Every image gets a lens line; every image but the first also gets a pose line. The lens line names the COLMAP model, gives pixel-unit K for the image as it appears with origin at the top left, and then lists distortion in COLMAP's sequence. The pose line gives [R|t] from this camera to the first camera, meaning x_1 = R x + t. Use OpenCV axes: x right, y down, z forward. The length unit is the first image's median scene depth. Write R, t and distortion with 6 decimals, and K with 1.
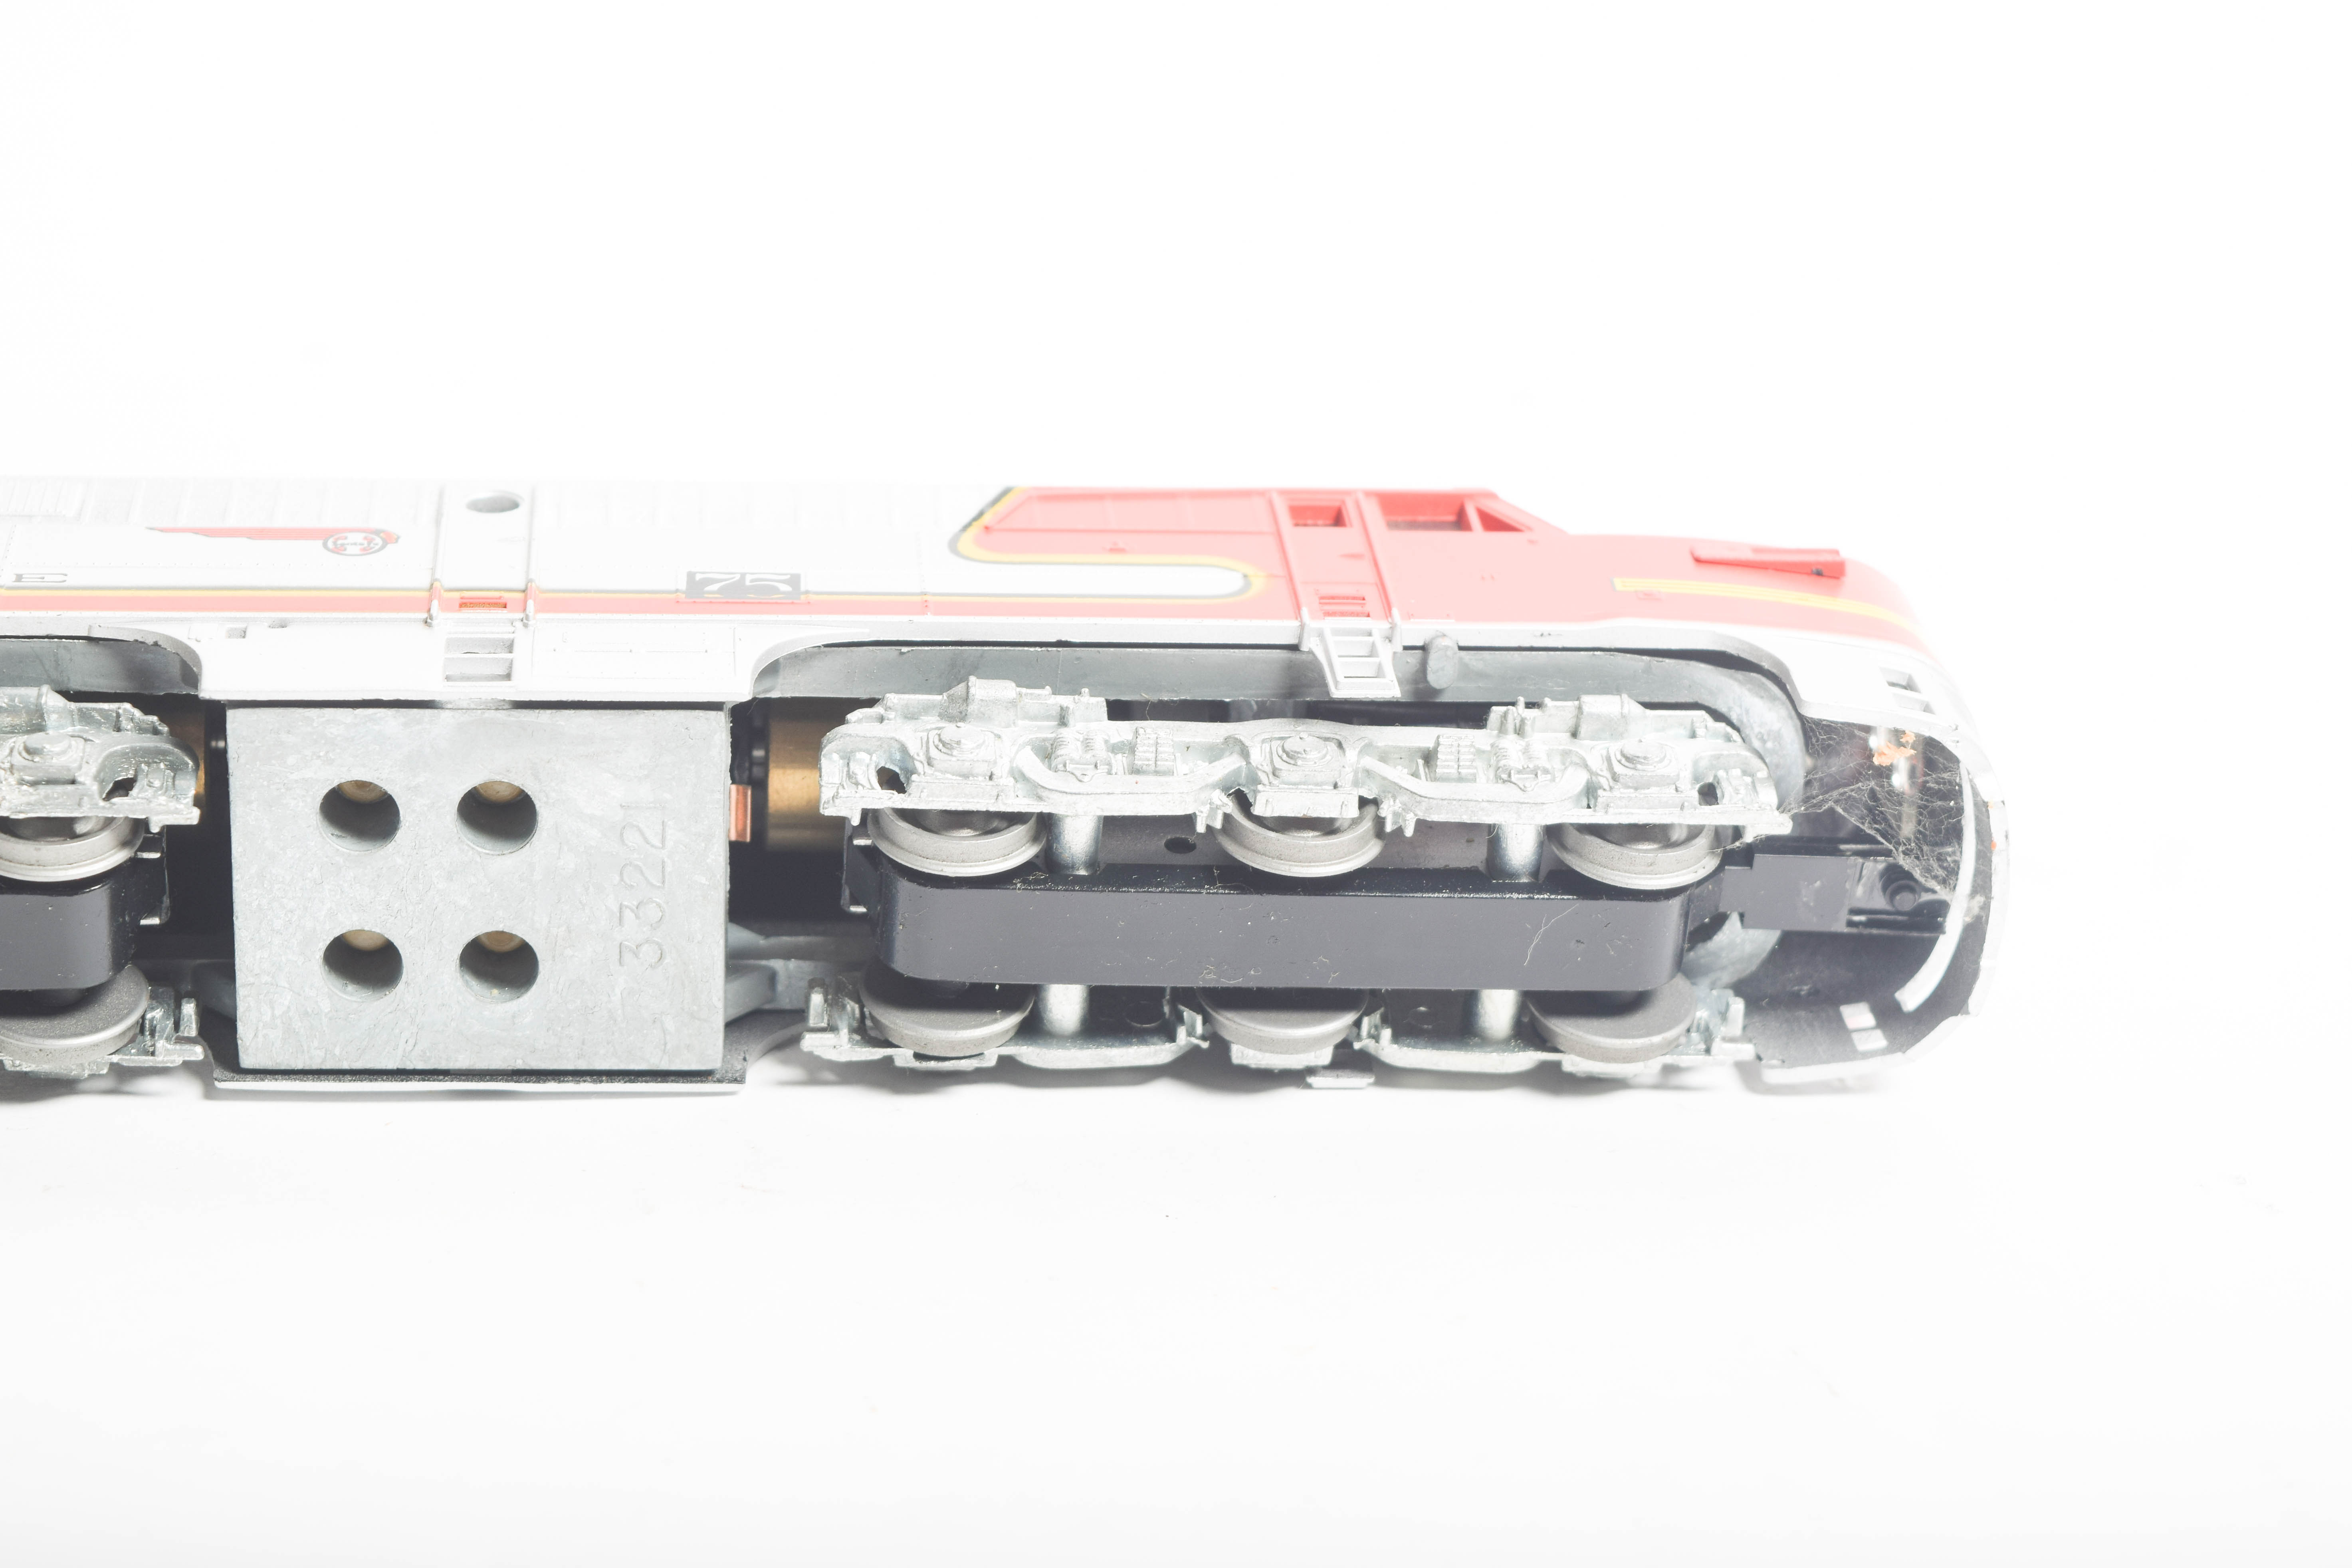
lens RADIAL K [[5395.8, 0, 1176.0], [0, 5395.8, 784.0], [0, 0, 1]] dist [-0.083467, 0.342327]
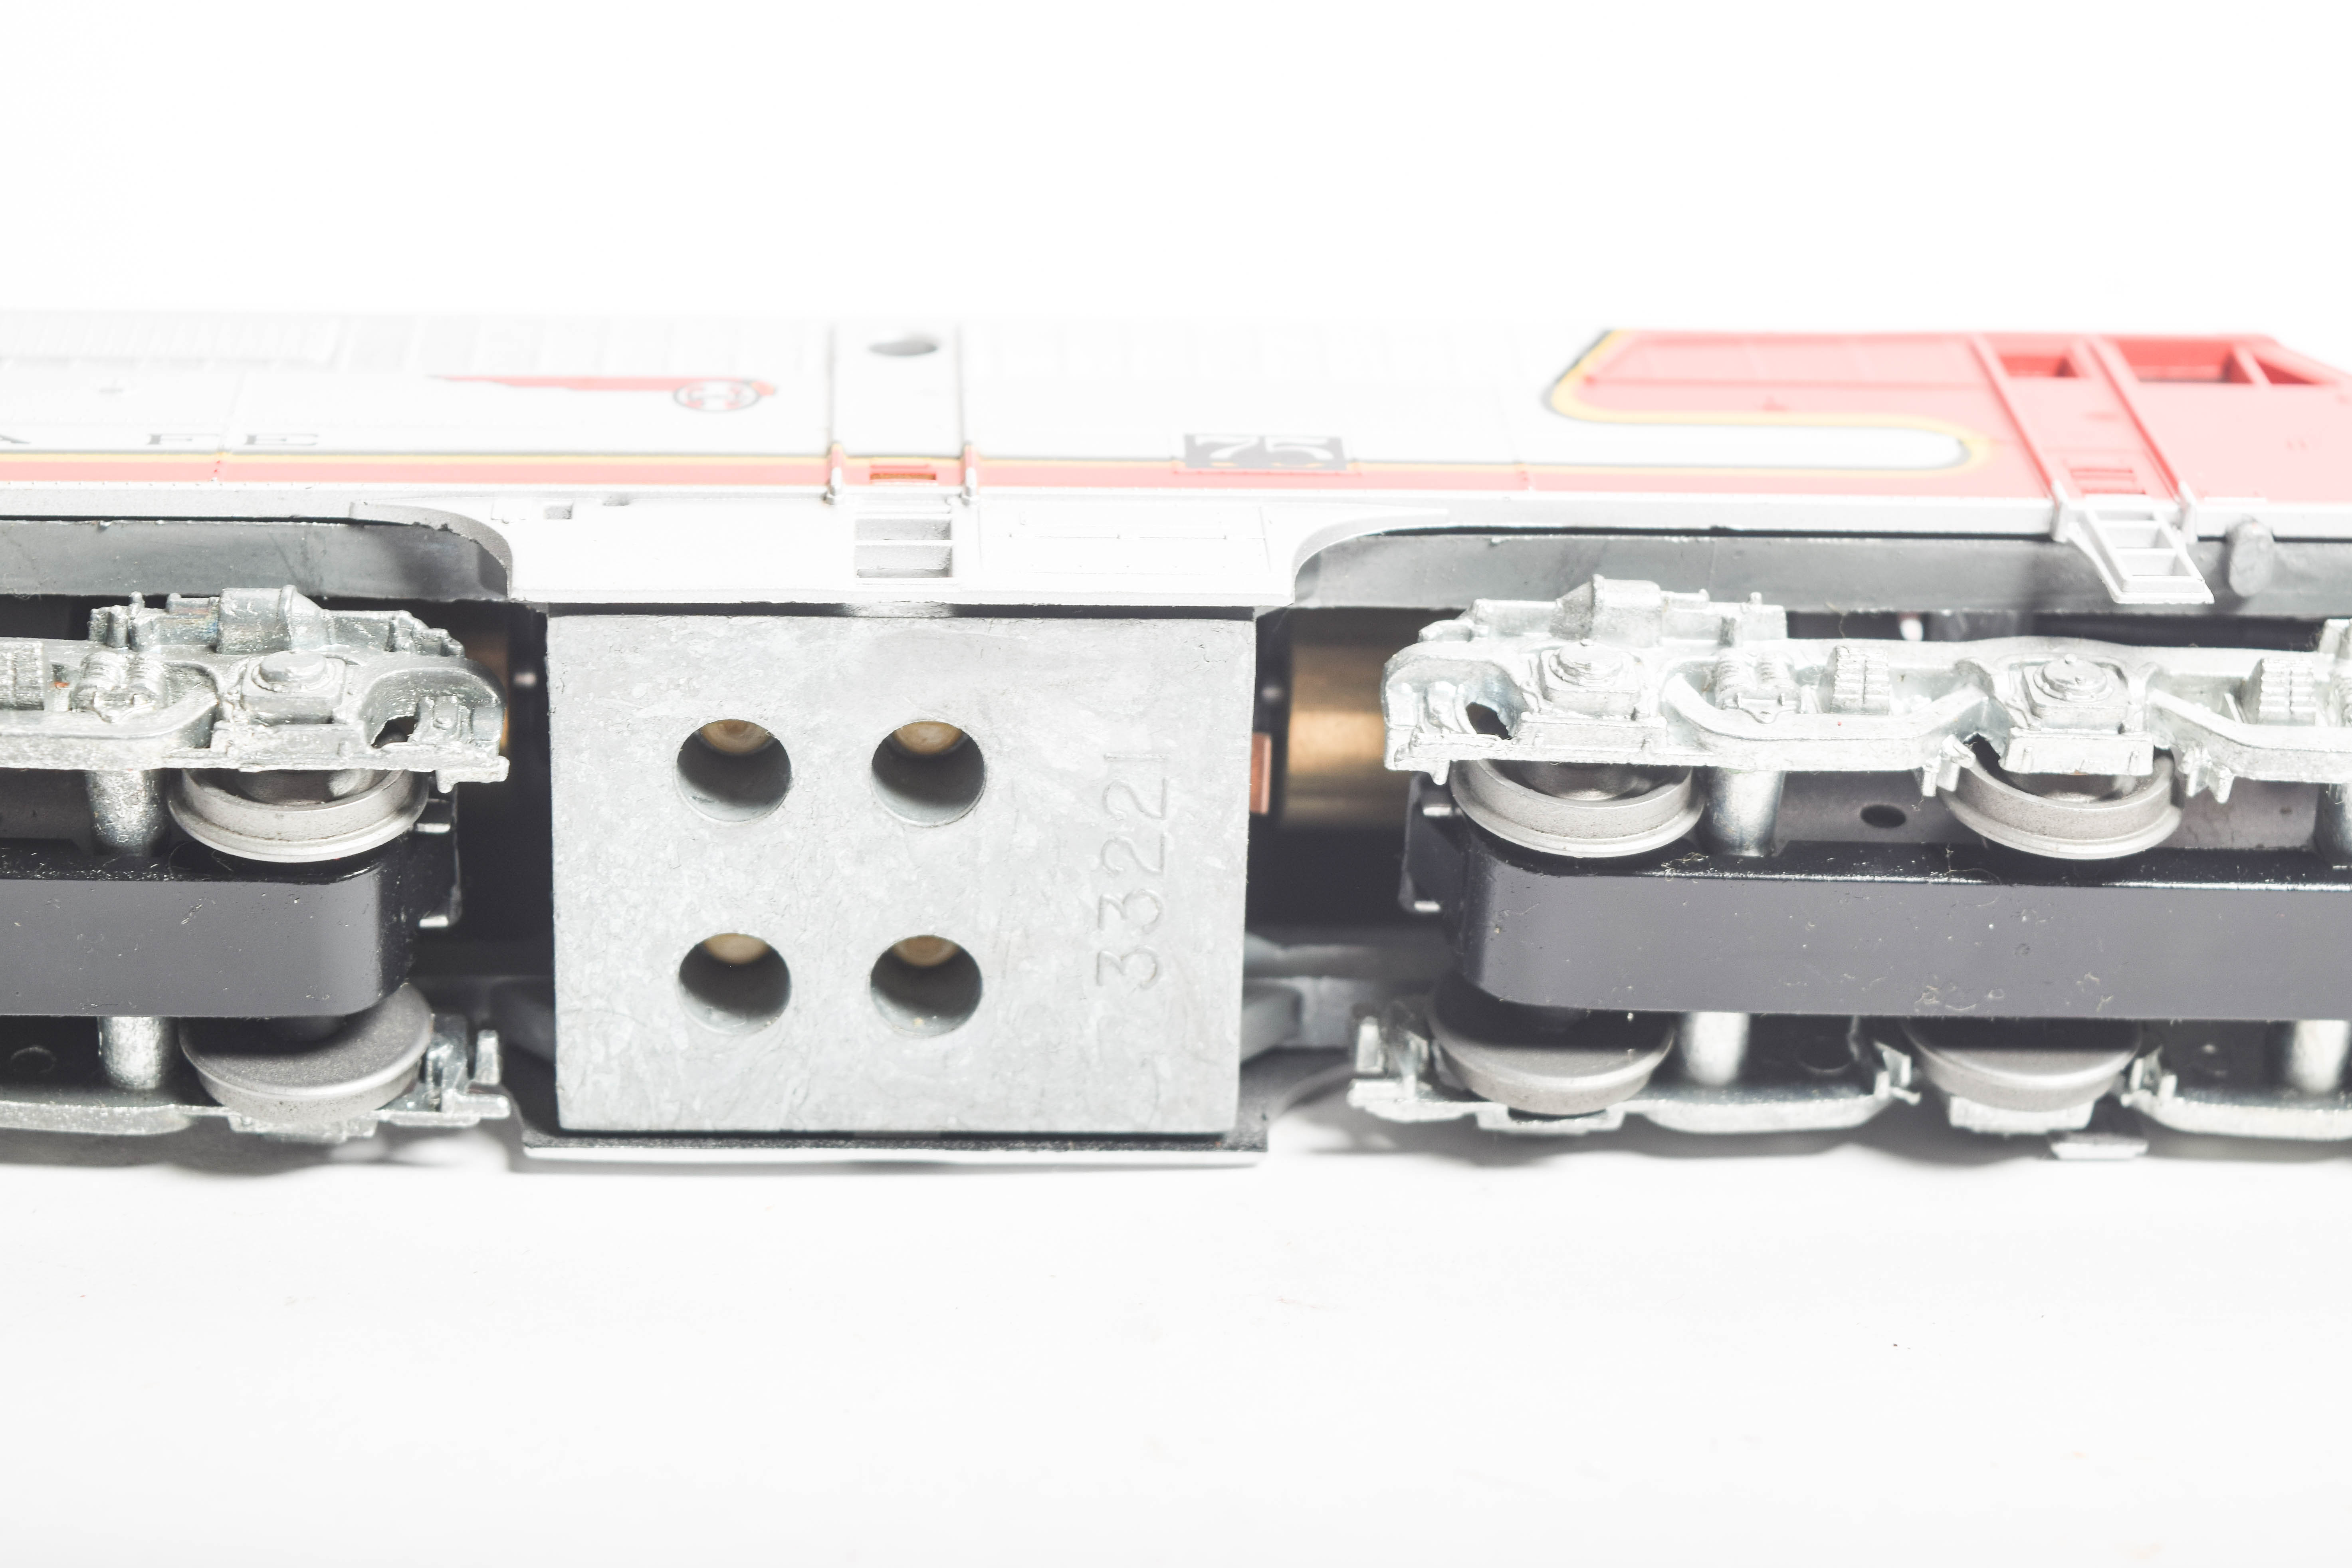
lens RADIAL K [[5395.8, 0, 1176.0], [0, 5395.8, 784.0], [0, 0, 1]] dist [-0.083467, 0.342327]
pose [[0.999336, 0.000384, -0.036428, -0.067187], [-0.000693, 0.999964, -0.008482, 0.013338], [0.036424, 0.008502, 0.999300, 0.294152]]
